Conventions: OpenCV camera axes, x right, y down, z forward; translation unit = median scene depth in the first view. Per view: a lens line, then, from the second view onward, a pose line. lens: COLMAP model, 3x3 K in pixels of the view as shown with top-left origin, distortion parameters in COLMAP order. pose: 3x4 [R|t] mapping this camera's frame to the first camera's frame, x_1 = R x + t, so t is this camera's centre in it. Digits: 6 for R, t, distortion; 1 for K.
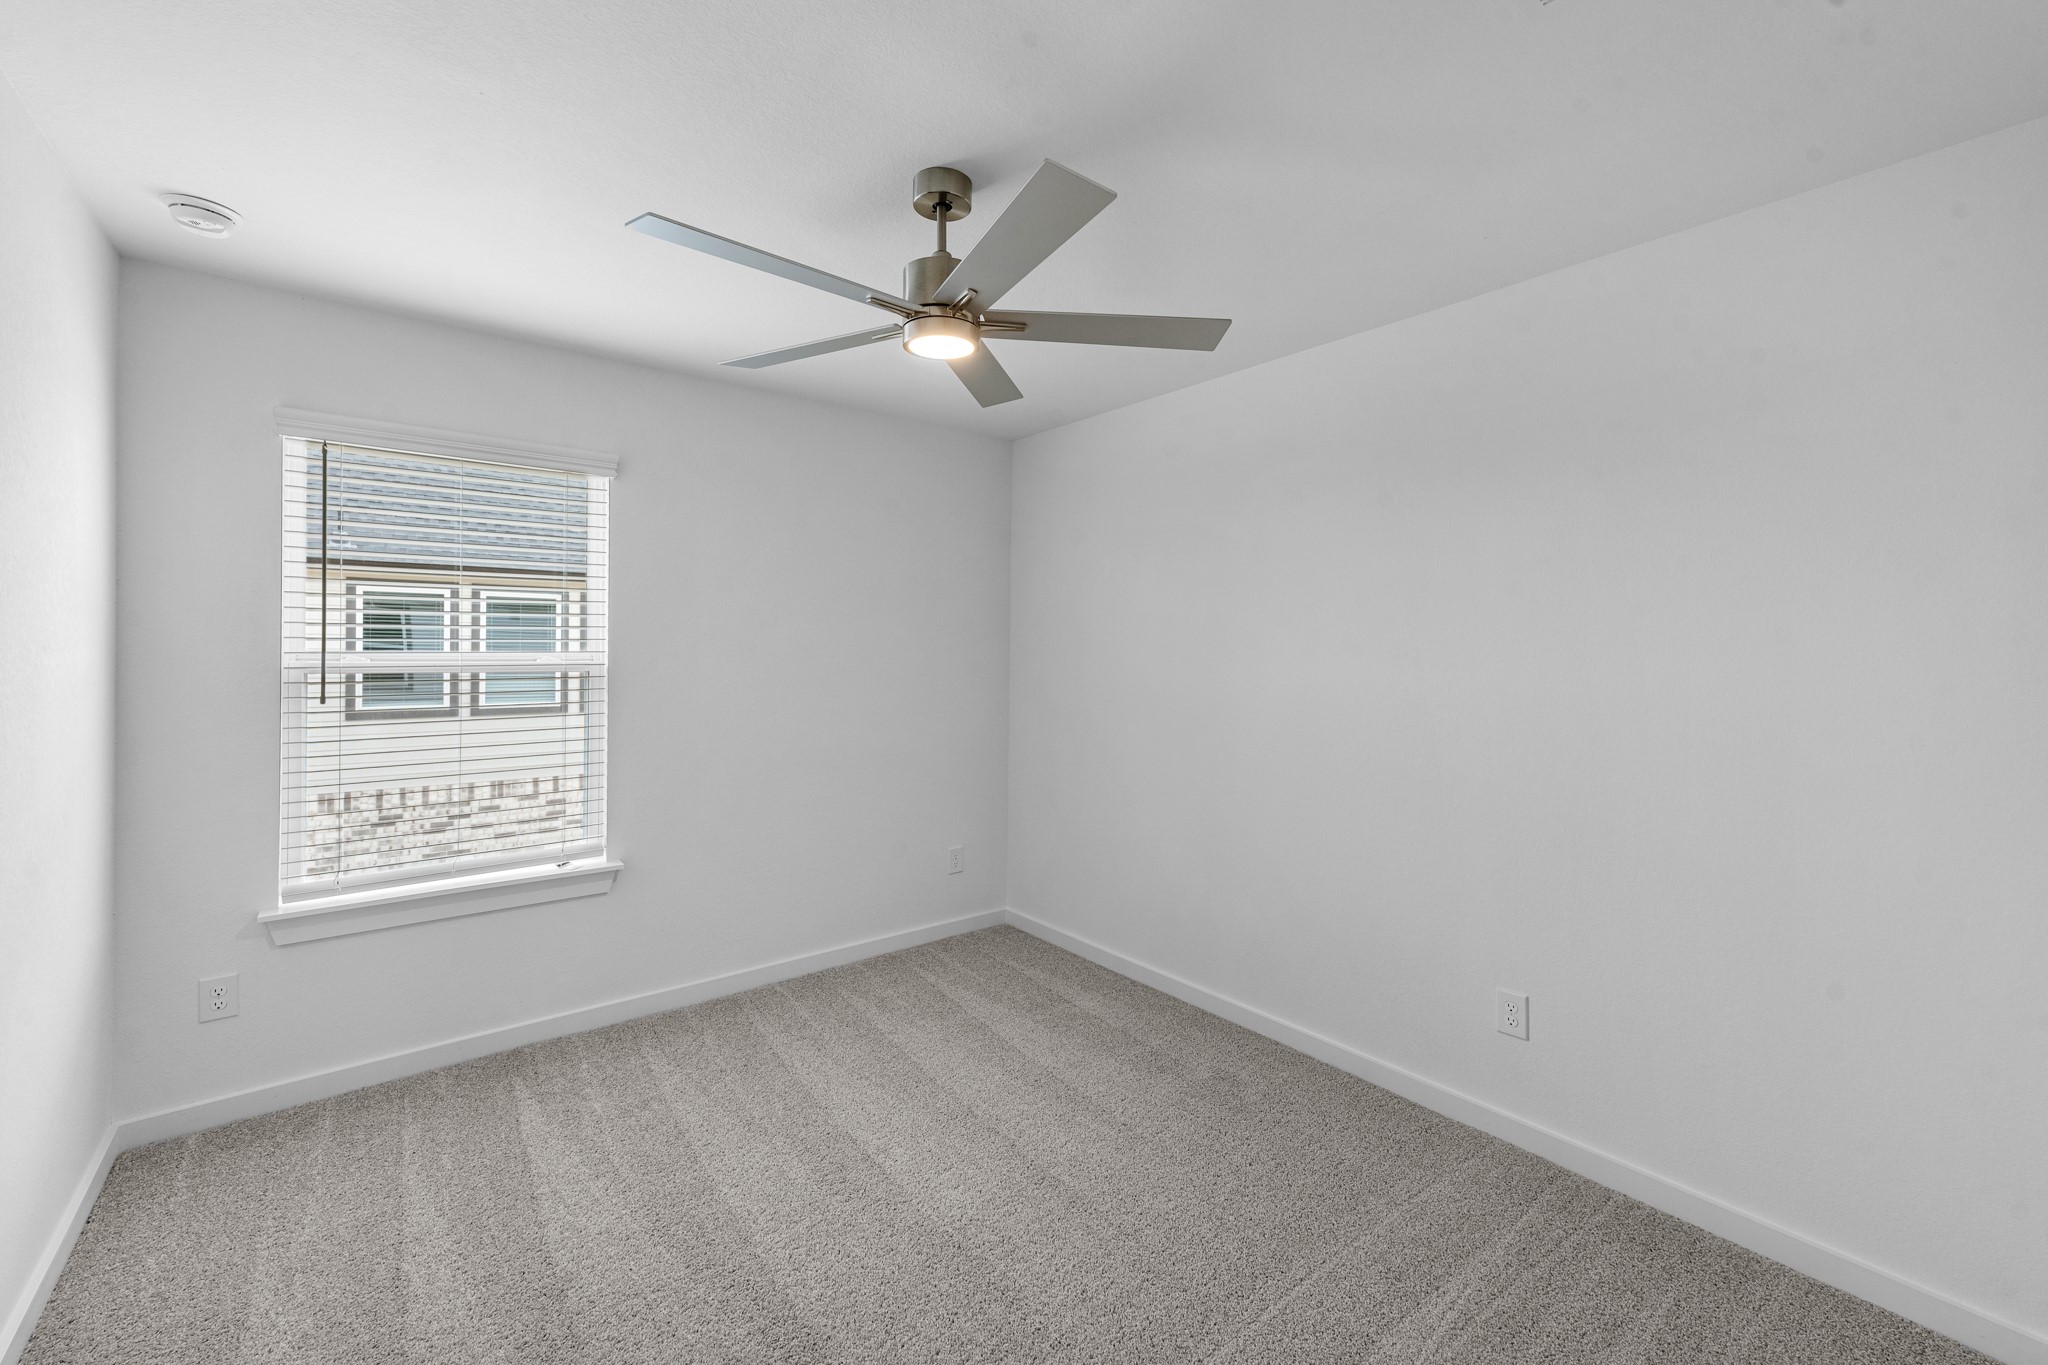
lens RADIAL K [[853.3, 0, 1017.7], [0, 853.3, 661.5], [0, 0, 1]] dist [0.008888, -0.000189]
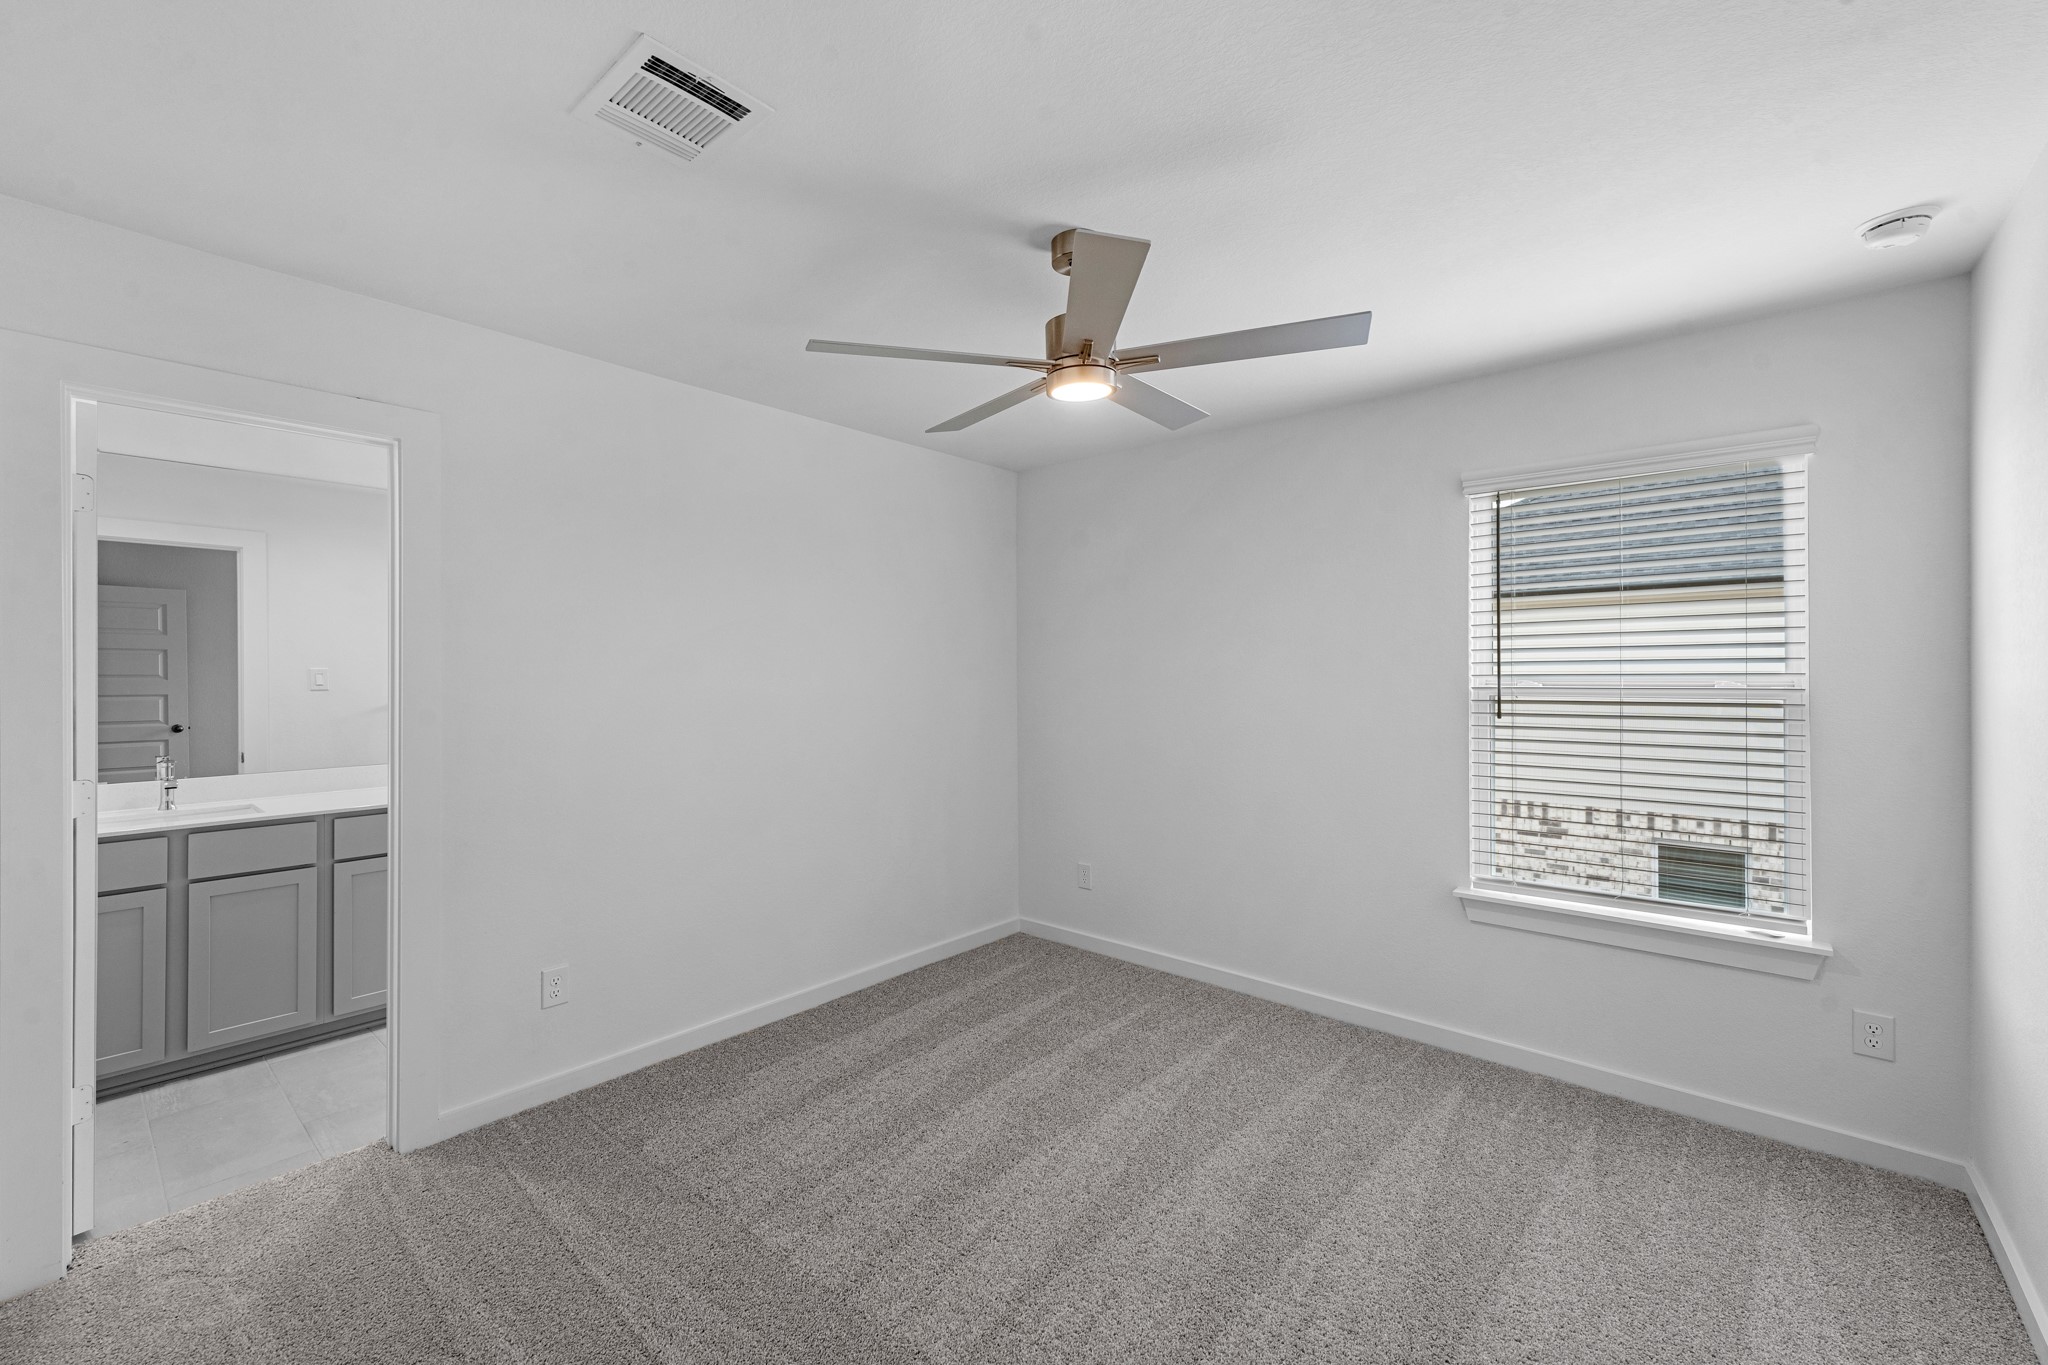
lens RADIAL K [[870.2, 0, 1038.1], [0, 870.2, 662.6], [0, 0, 1]] dist [0.007266, -0.000004]
pose [[0.185222, -0.014127, -0.982595, 0.221116], [-0.008268, 0.999839, -0.015934, -0.003638], [0.982662, 0.011076, 0.185076, 0.175932]]
